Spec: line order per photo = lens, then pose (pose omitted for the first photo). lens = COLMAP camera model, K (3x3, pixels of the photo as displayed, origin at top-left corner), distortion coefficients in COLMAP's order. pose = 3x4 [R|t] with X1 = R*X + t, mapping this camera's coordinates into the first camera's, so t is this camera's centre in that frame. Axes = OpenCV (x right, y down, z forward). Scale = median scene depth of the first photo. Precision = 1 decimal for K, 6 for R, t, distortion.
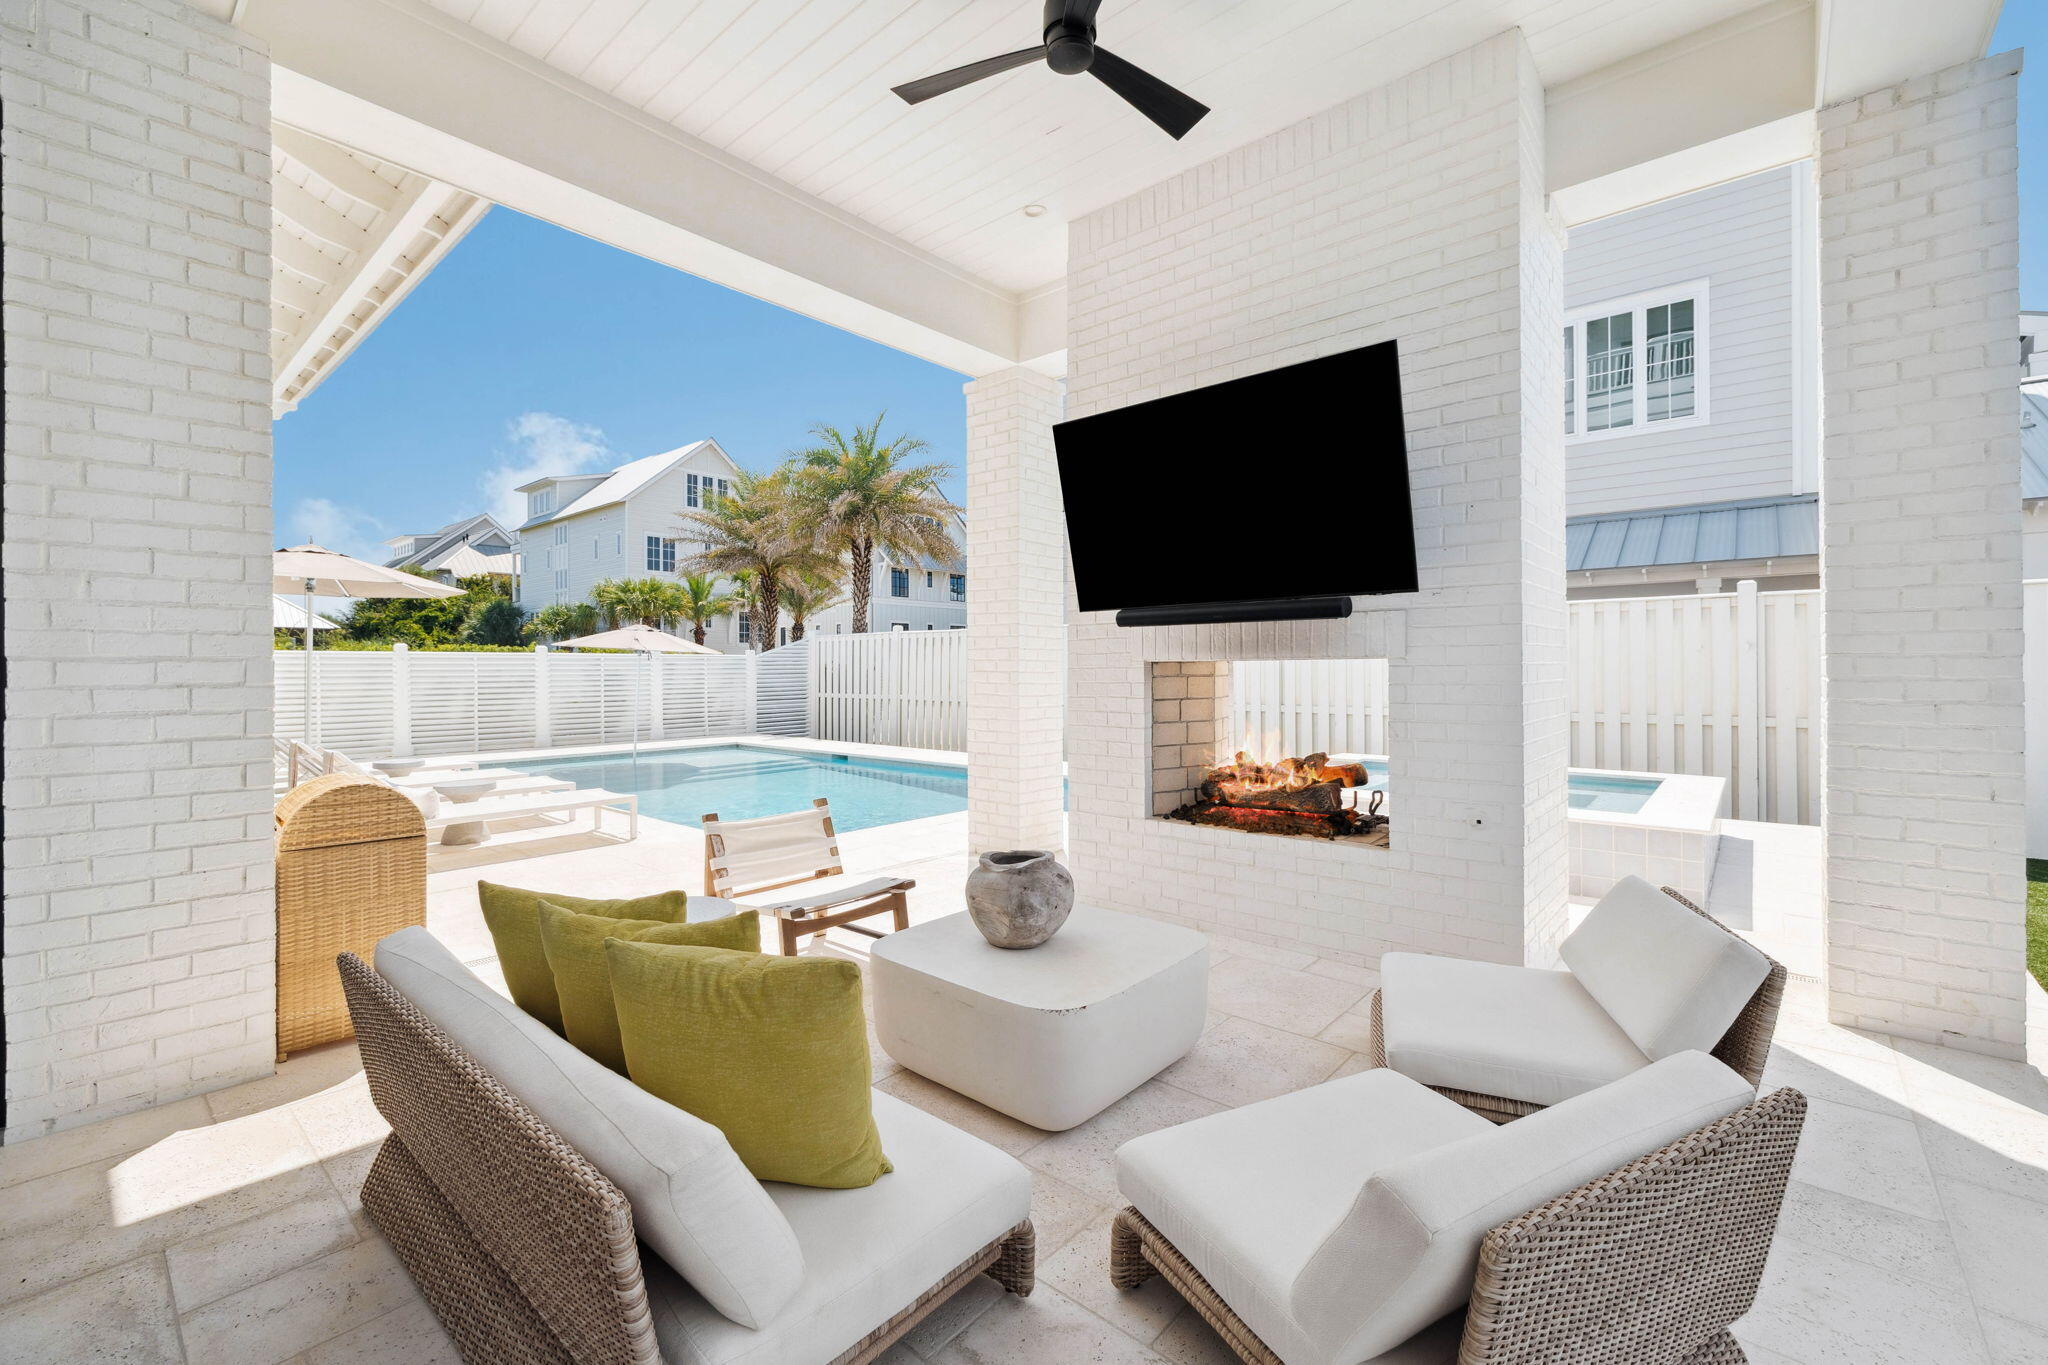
lens RADIAL K [[861.2, 0, 1035.4], [0, 861.2, 674.1], [0, 0, 1]] dist [0.001788, -0.000008]
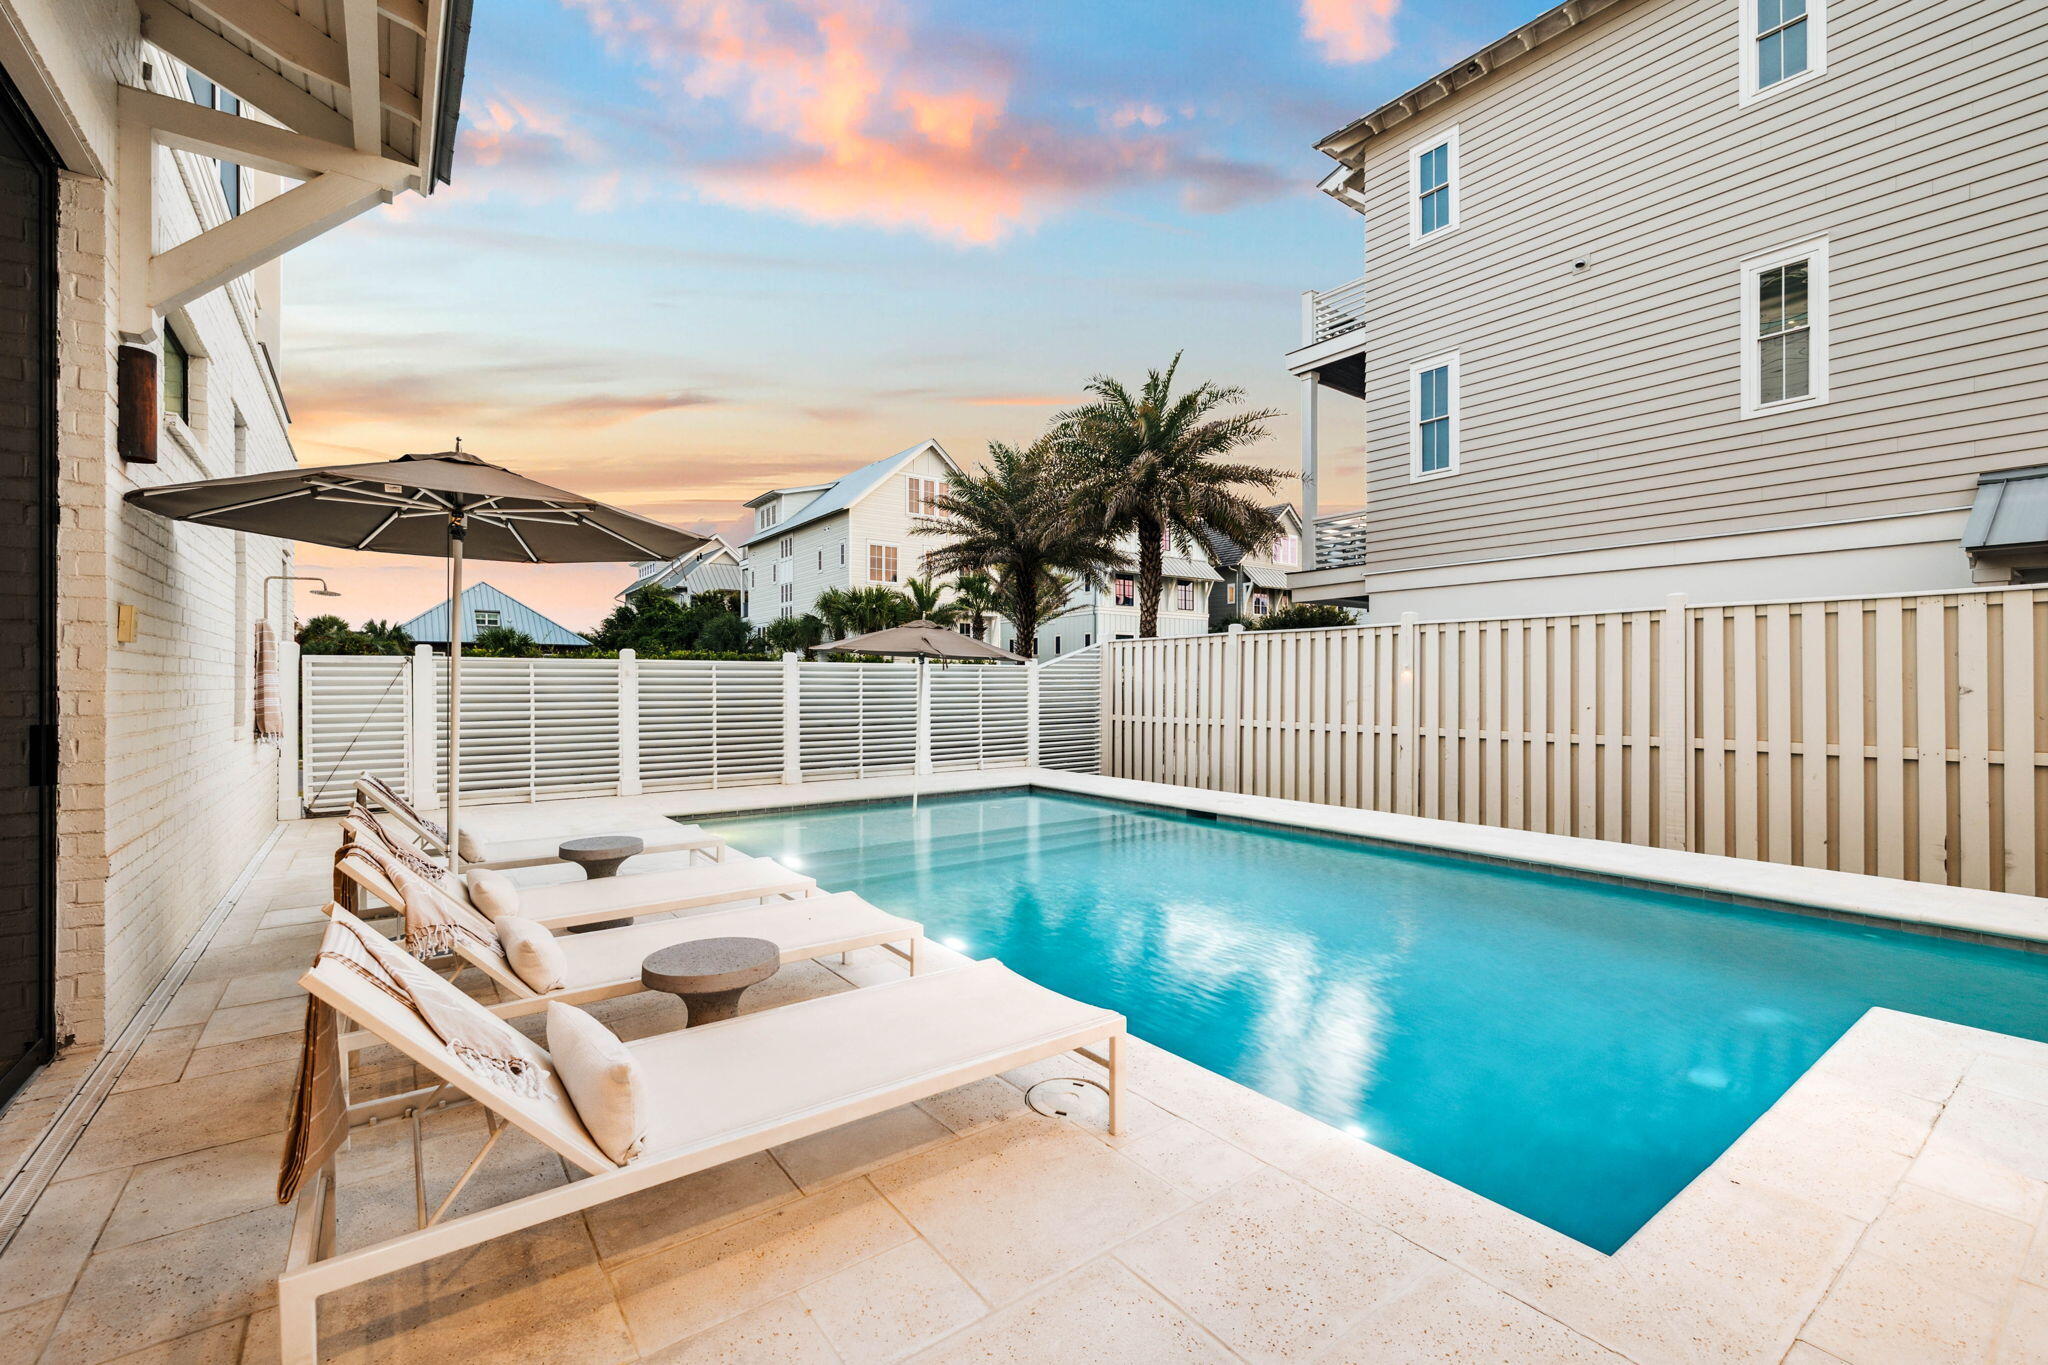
lens RADIAL K [[861.2, 0, 1017.2], [0, 861.2, 682.8], [0, 0, 1]] dist [0.001788, -0.000008]
pose [[0.973747, 0.000596, -0.227633, -0.107173], [-0.002520, 0.999964, -0.008163, -0.000349], [0.227620, 0.008522, 0.973713, 0.159356]]
